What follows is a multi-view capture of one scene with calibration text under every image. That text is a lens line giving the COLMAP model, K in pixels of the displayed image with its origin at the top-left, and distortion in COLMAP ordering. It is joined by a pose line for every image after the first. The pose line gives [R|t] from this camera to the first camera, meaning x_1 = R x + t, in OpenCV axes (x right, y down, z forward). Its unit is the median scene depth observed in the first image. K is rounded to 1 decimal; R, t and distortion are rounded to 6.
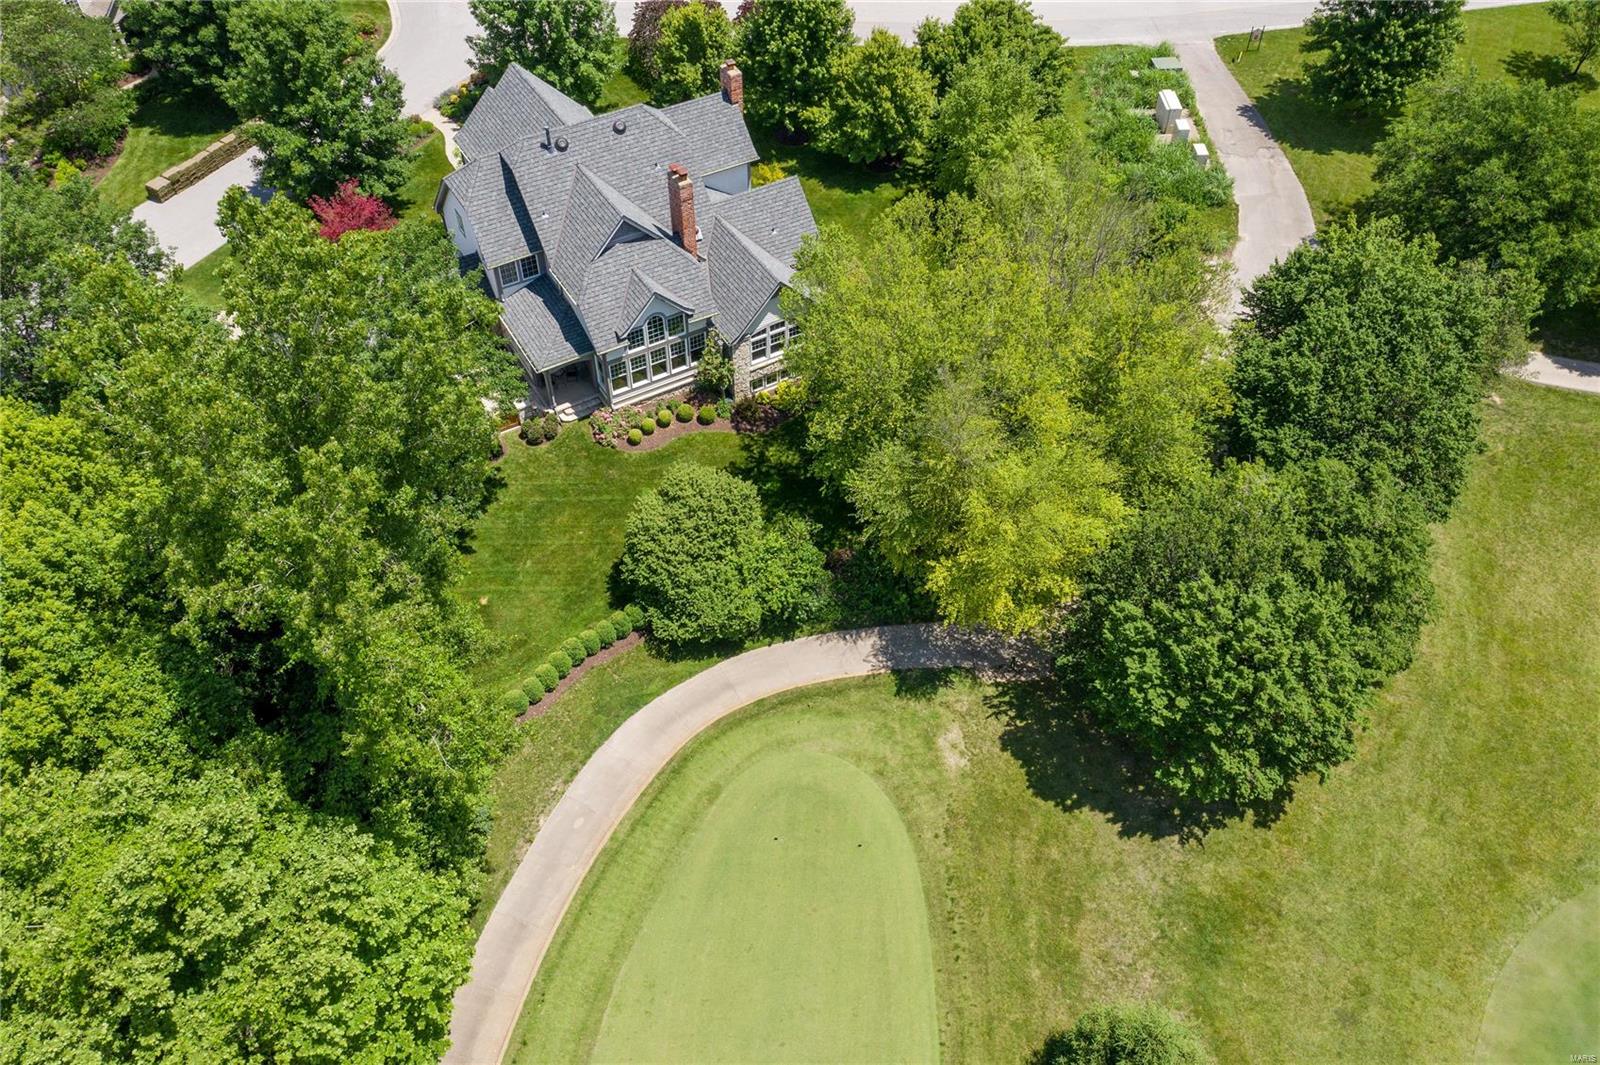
lens RADIAL K [[1259.2, 0, 798.3], [0, 1259.2, 528.8], [0, 0, 1]] dist [-0.004464, -0.001435]
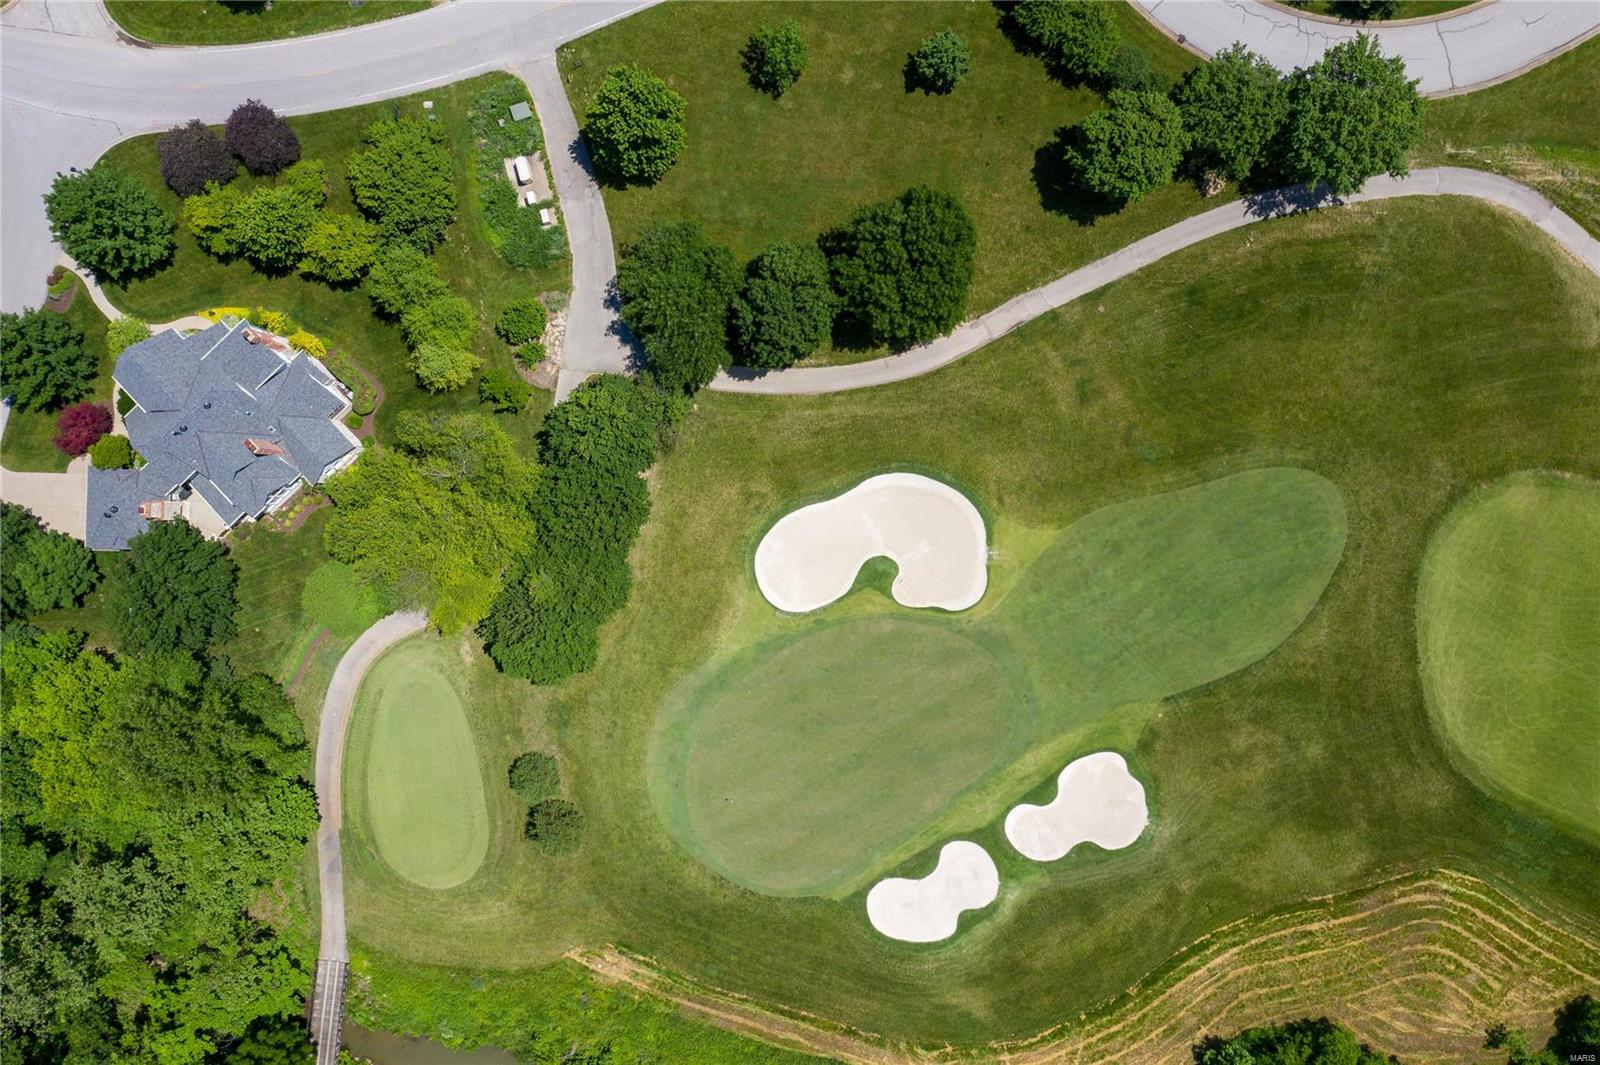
lens RADIAL K [[1259.2, 0, 803.3], [0, 1259.2, 533.9], [0, 0, 1]] dist [-0.004464, -0.001435]
pose [[0.974582, -0.224011, -0.002855, 0.859108], [0.164973, 0.708991, 0.685650, -1.649097], [-0.151569, -0.668693, 0.727926, -0.793333]]
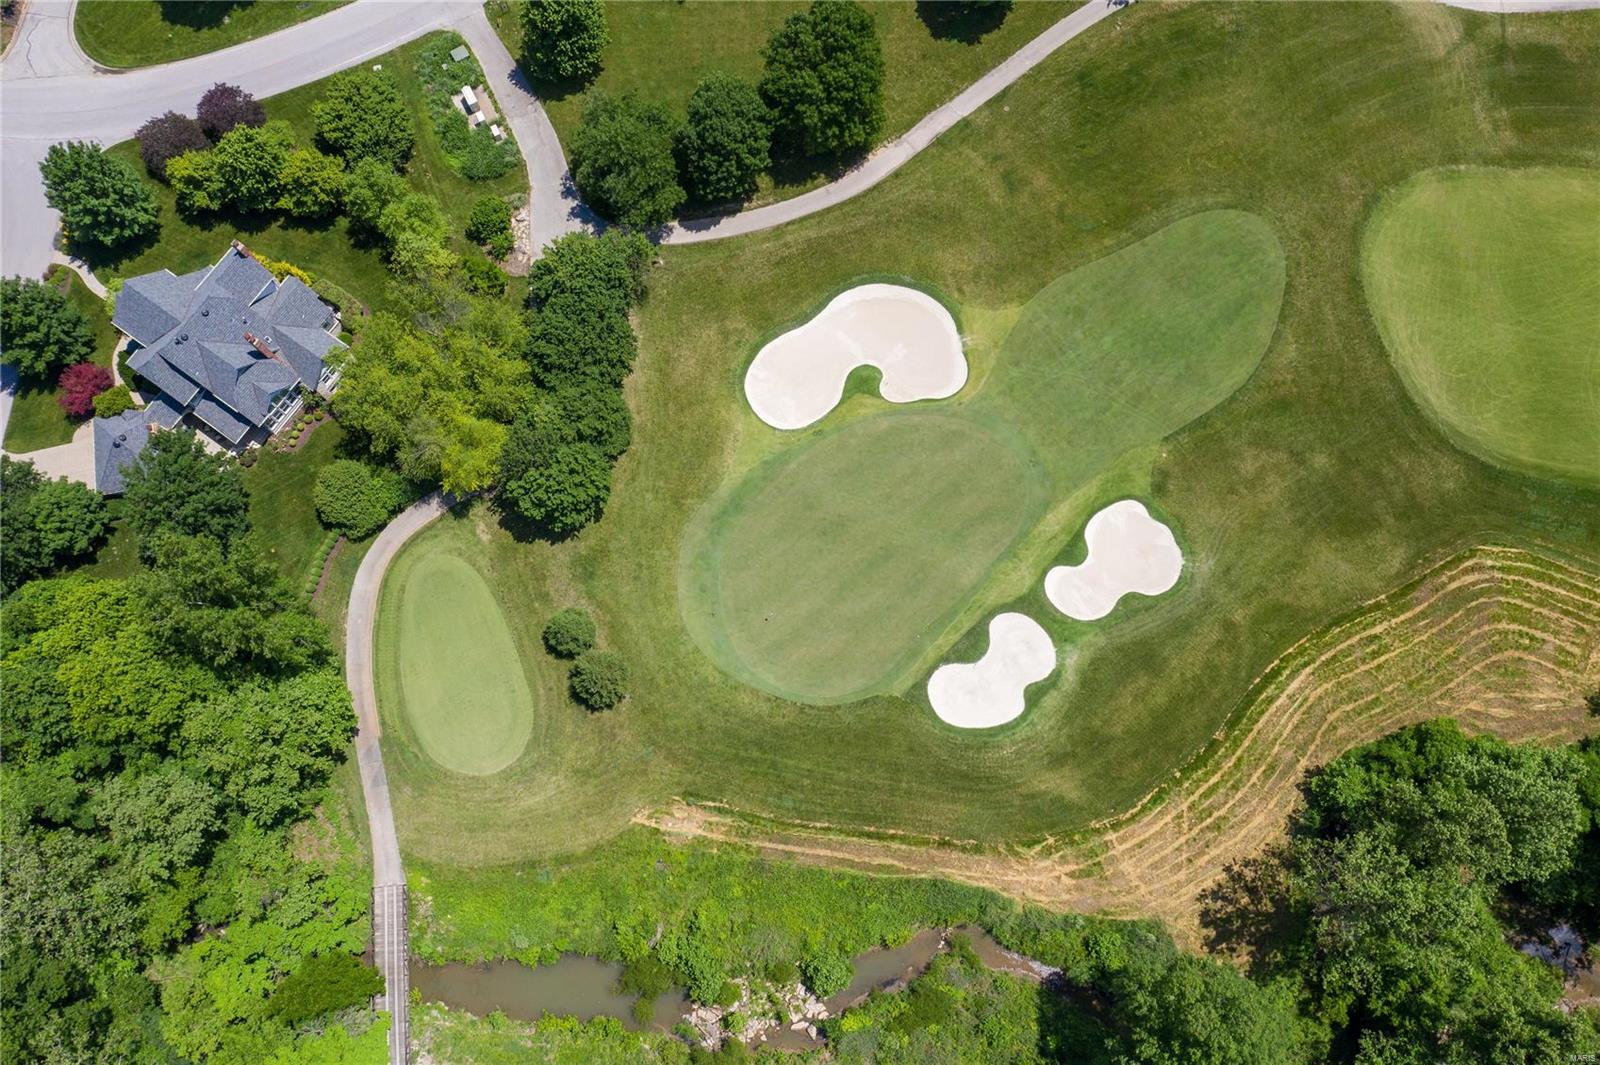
lens RADIAL K [[1259.2, 0, 800.9], [0, 1259.2, 527.6], [0, 0, 1]] dist [-0.004464, -0.001435]
pose [[0.905447, -0.411993, 0.102111, 0.457892], [0.315134, 0.813656, 0.488522, -0.891415], [-0.284351, -0.410152, 0.866556, -1.407414]]
